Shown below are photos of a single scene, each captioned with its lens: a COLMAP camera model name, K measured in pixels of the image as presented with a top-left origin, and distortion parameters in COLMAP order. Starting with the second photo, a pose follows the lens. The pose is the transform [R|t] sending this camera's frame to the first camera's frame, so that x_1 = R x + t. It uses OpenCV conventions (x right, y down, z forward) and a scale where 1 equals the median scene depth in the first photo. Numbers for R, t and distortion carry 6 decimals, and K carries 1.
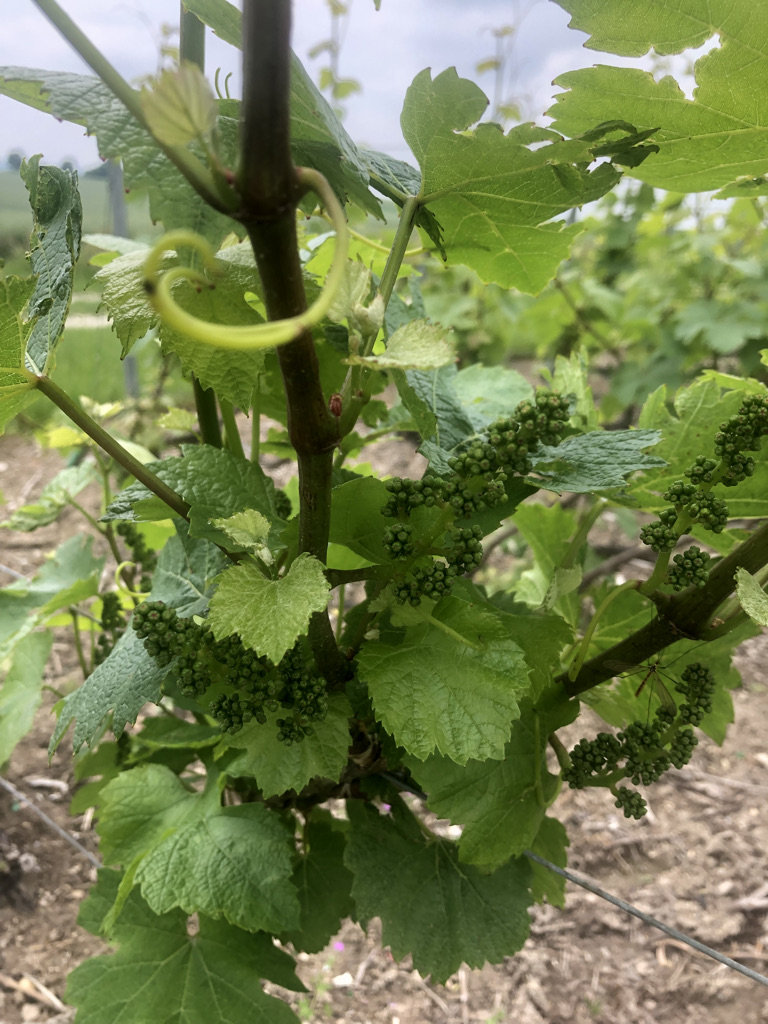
lens RADIAL K [[855.0, 0, 380.2], [0, 855.0, 510.1], [0, 0, 1]] dist [-0.003473, 0.008363]
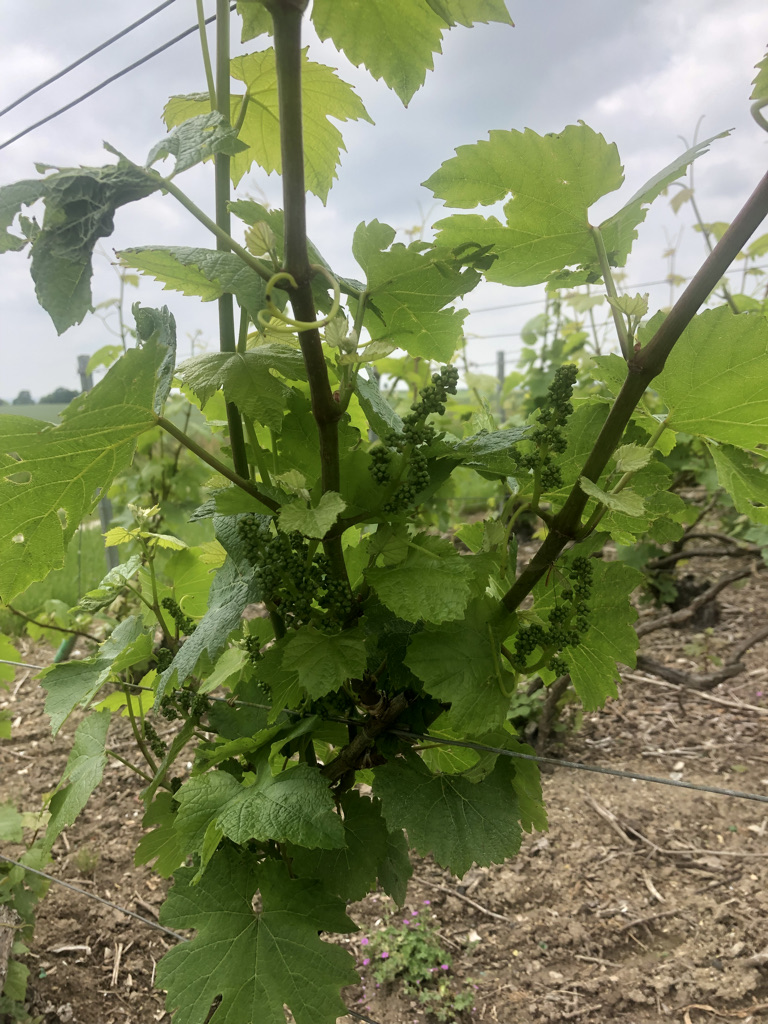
lens RADIAL K [[828.8, 0, 384.0], [0, 828.8, 512.0], [0, 0, 1]] dist [0.039160, -0.062186]
pose [[0.990760, -0.125338, 0.051815, -0.010676], [0.132979, 0.972846, -0.189441, 0.066805], [-0.026664, 0.194581, 0.980524, -0.099801]]
